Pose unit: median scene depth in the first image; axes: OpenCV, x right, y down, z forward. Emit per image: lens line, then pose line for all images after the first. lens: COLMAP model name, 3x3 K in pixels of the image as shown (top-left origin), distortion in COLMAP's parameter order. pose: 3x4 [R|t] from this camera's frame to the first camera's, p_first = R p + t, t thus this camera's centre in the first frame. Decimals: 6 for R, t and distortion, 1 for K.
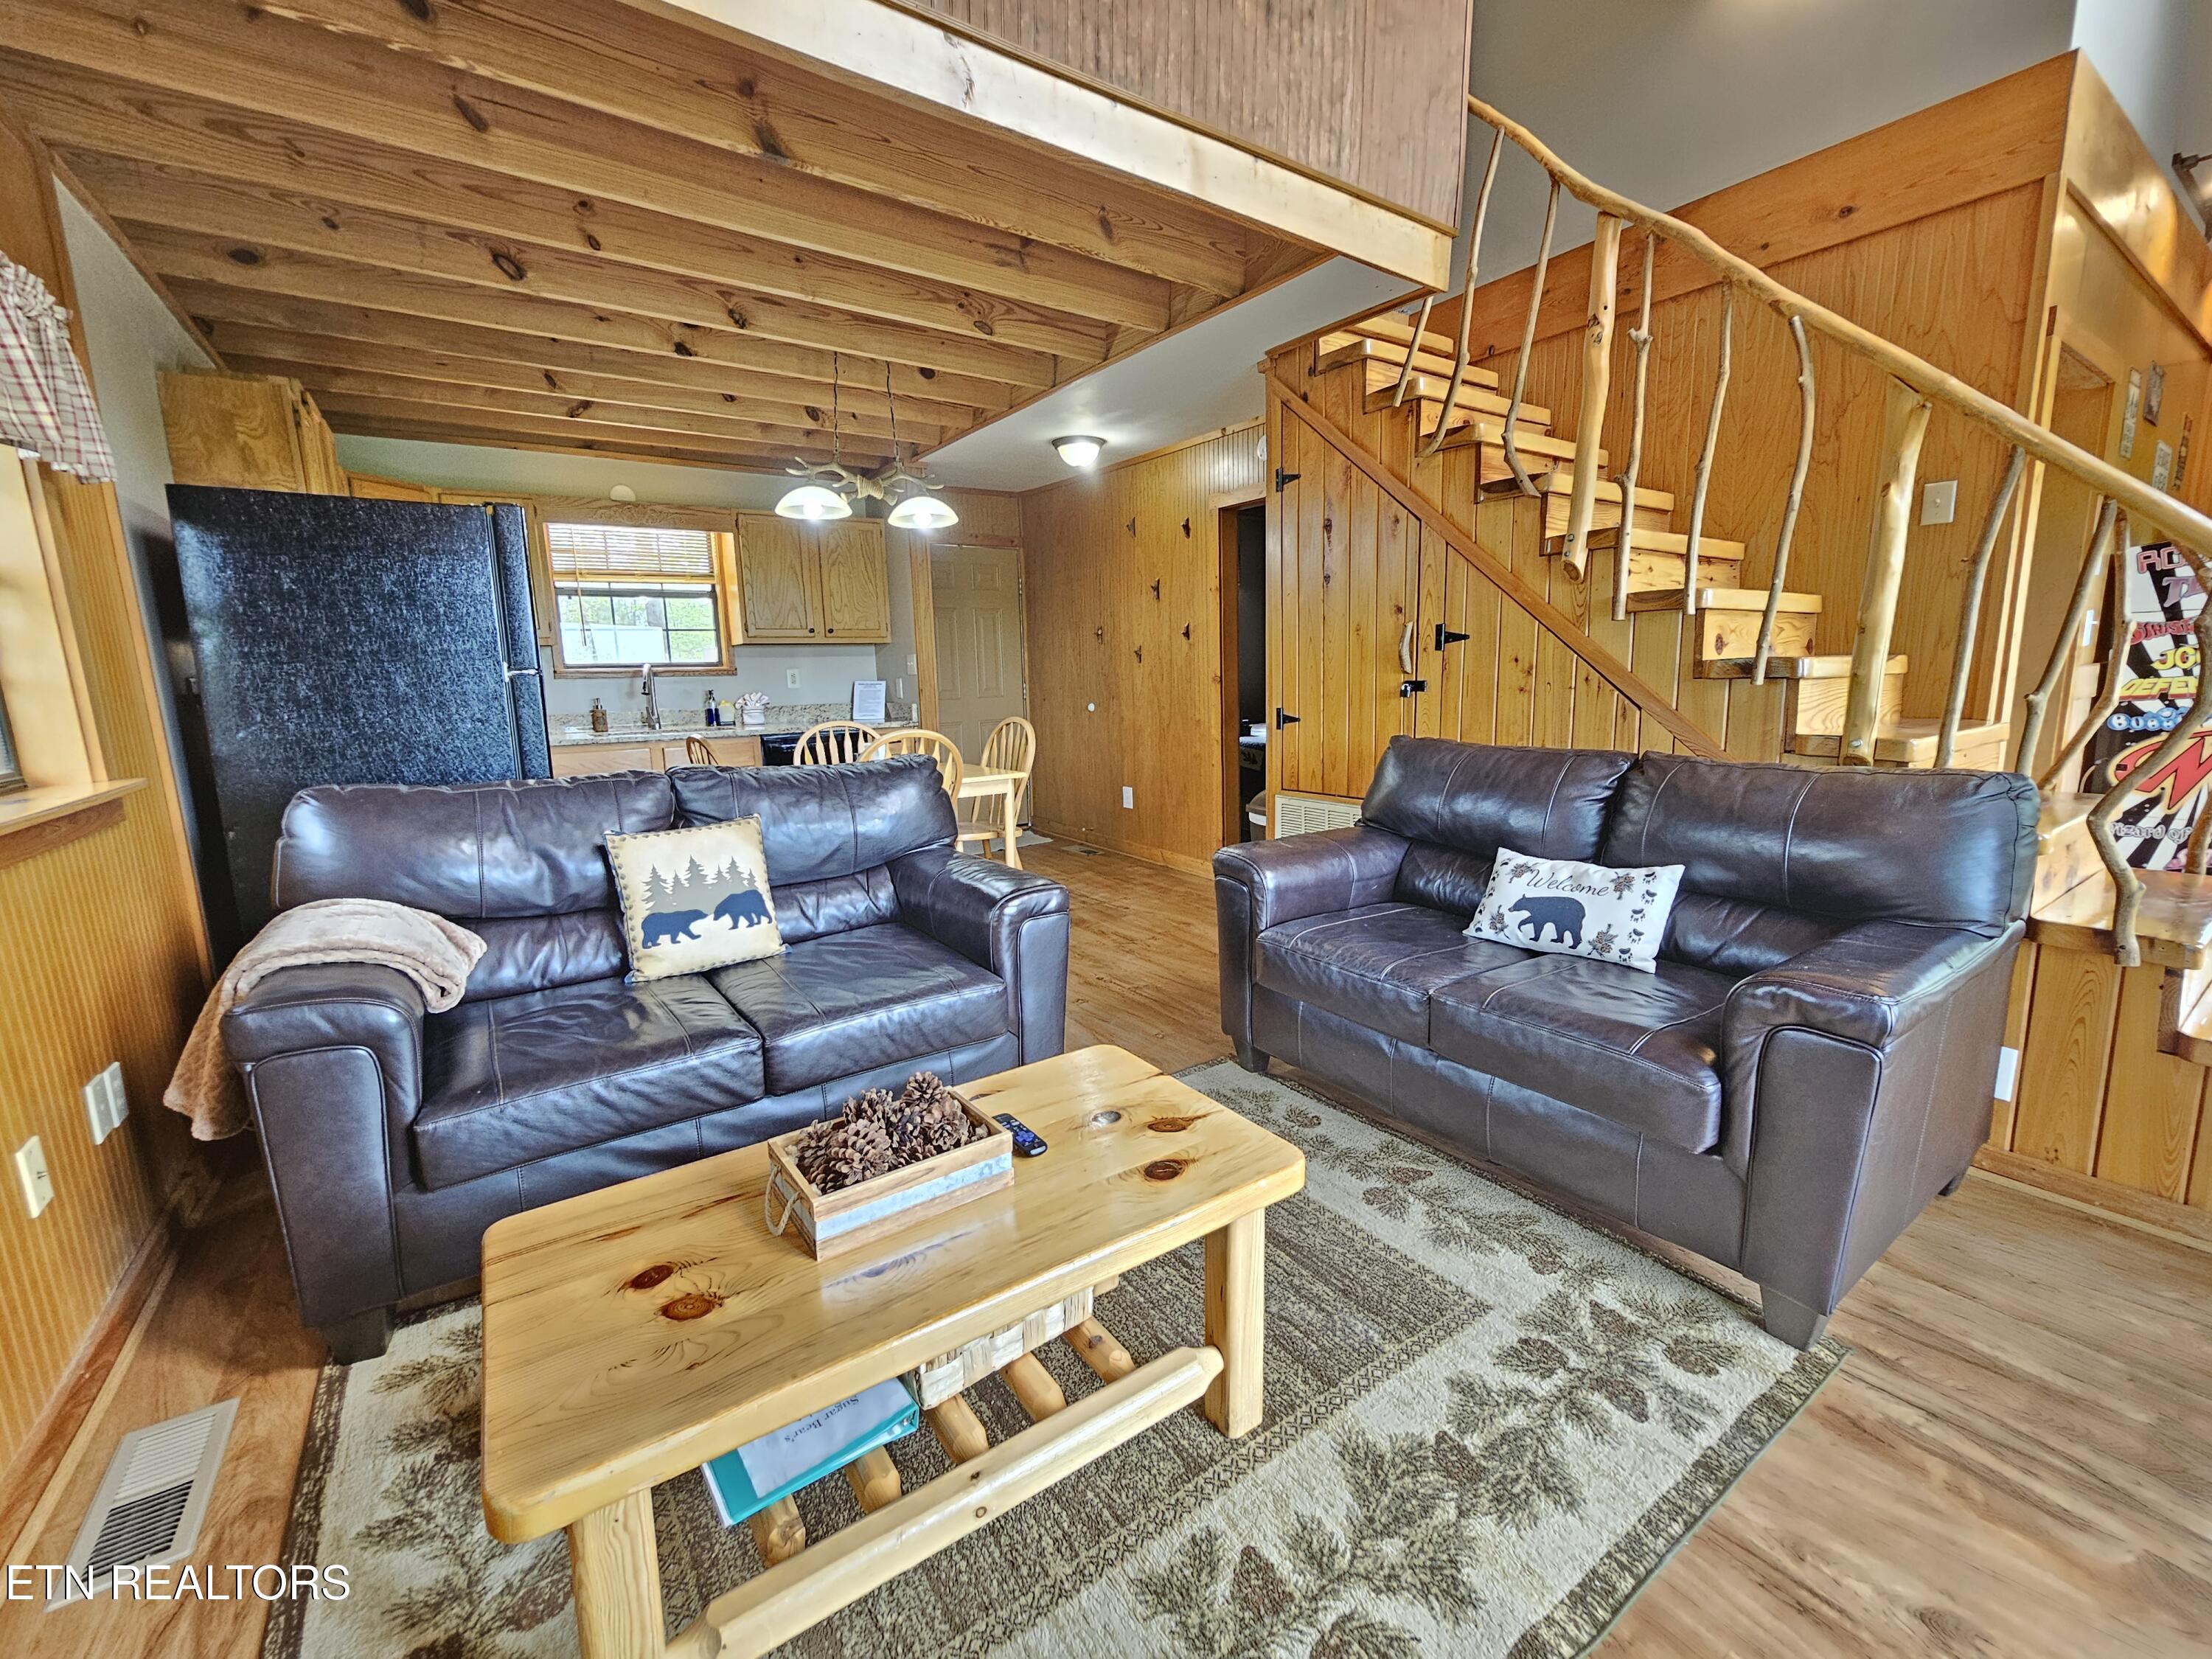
lens RADIAL K [[910.1, 0, 1106.0], [0, 910.1, 829.5], [0, 0, 1]] dist [-0.004278, -0.000102]
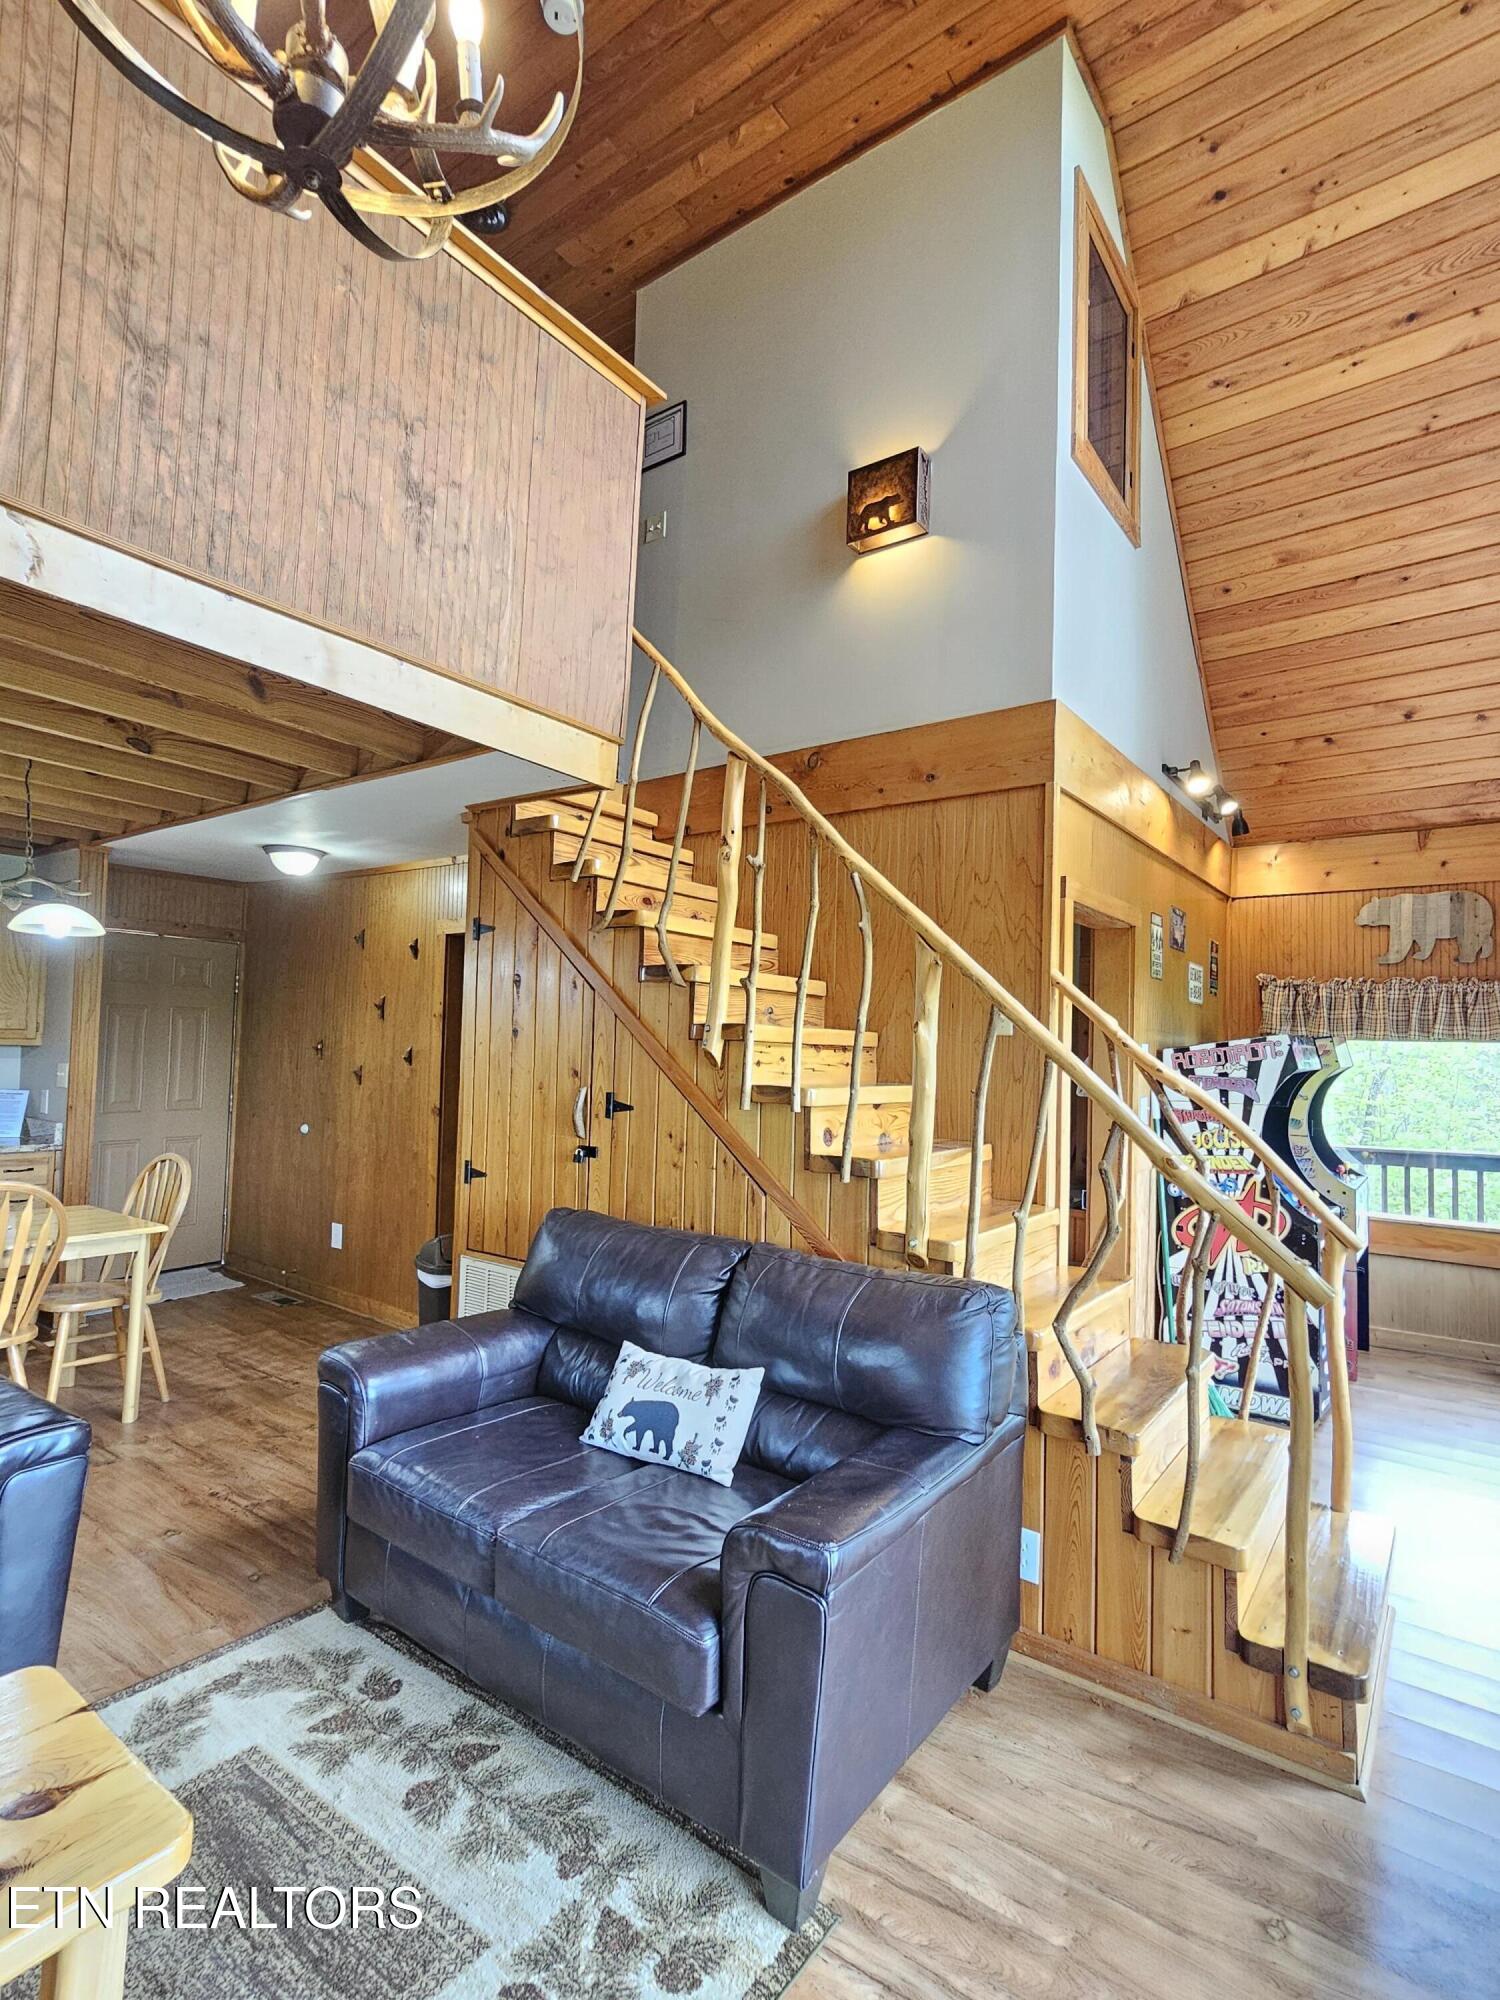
lens RADIAL K [[979.7, 0, 754.8], [0, 979.7, 1022.7], [0, 0, 1]] dist [-0.010732, 0.005464]
pose [[0.942511, 0.061782, 0.328416, 0.199146], [0.007269, 0.978738, -0.204985, -0.098531], [-0.334097, 0.195587, 0.922022, -0.083236]]
